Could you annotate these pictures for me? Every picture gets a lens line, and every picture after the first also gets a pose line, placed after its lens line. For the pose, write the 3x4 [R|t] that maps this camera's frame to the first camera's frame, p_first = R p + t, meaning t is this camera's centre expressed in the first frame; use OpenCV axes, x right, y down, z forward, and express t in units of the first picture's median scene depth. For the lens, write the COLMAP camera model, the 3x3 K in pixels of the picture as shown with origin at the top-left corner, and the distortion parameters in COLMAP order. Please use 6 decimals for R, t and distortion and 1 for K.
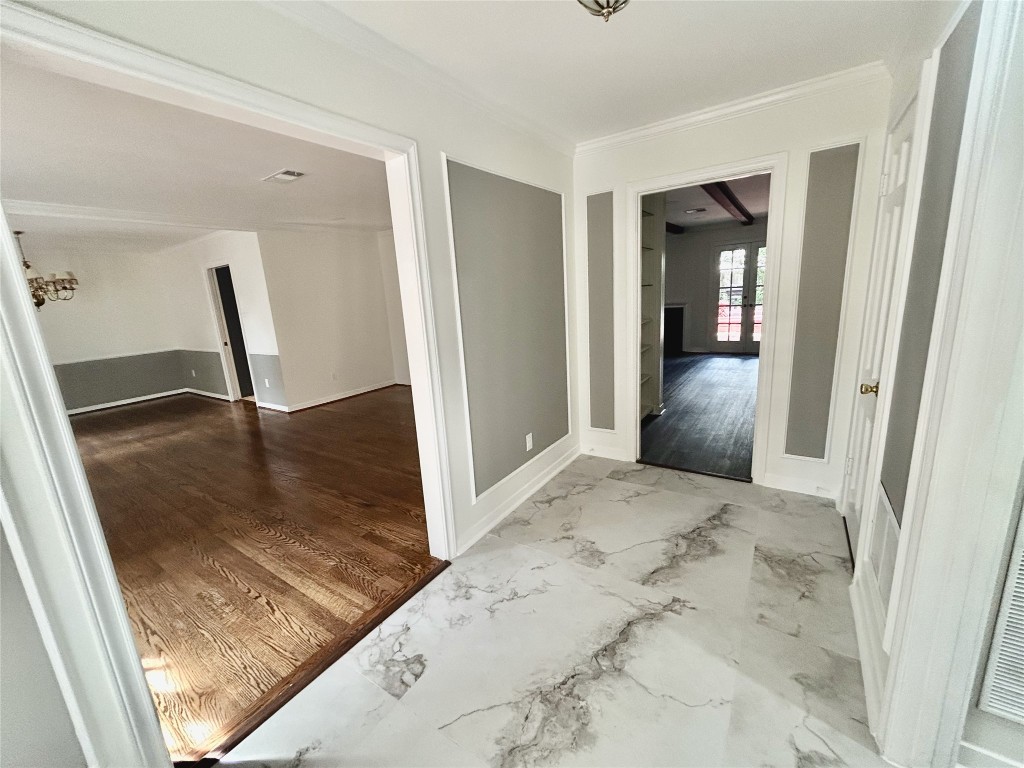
lens RADIAL K [[430.0, 0, 508.7], [0, 430.0, 375.5], [0, 0, 1]] dist [-0.000529, 0.000165]
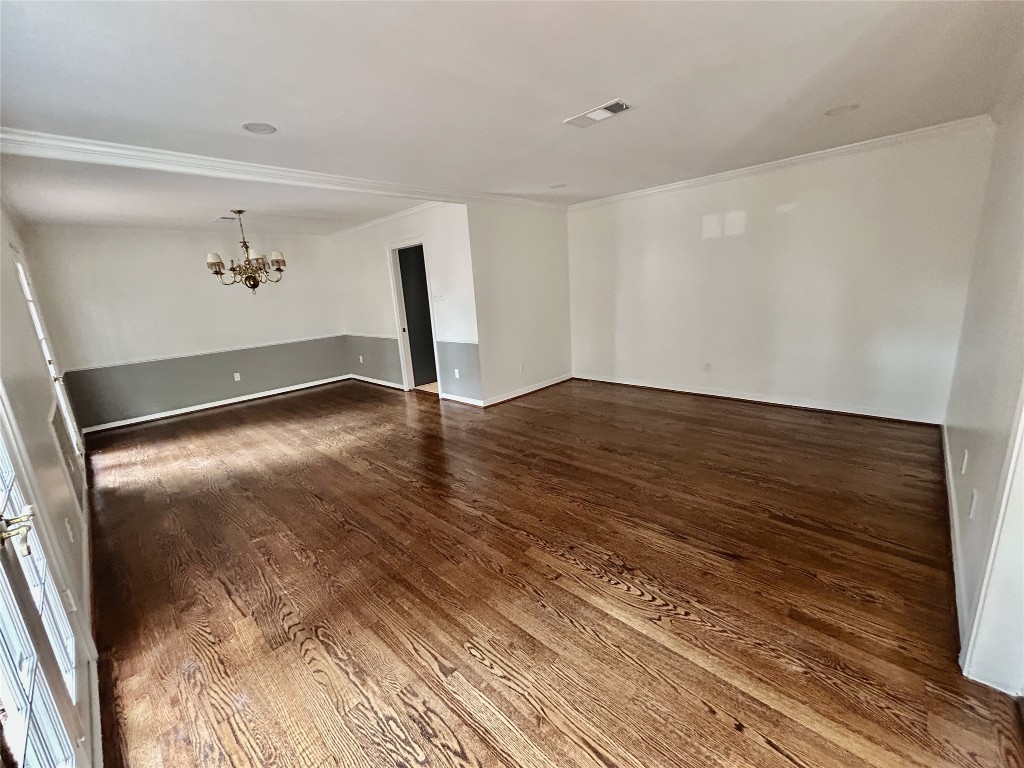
lens RADIAL K [[434.8, 0, 512.0], [0, 434.8, 384.0], [0, 0, 1]] dist [-0.002149, -0.000052]
pose [[0.983164, 0.036166, -0.179111, -0.317401], [-0.028548, 0.998582, 0.044927, -0.006264], [0.180482, -0.039058, 0.982802, 0.123564]]
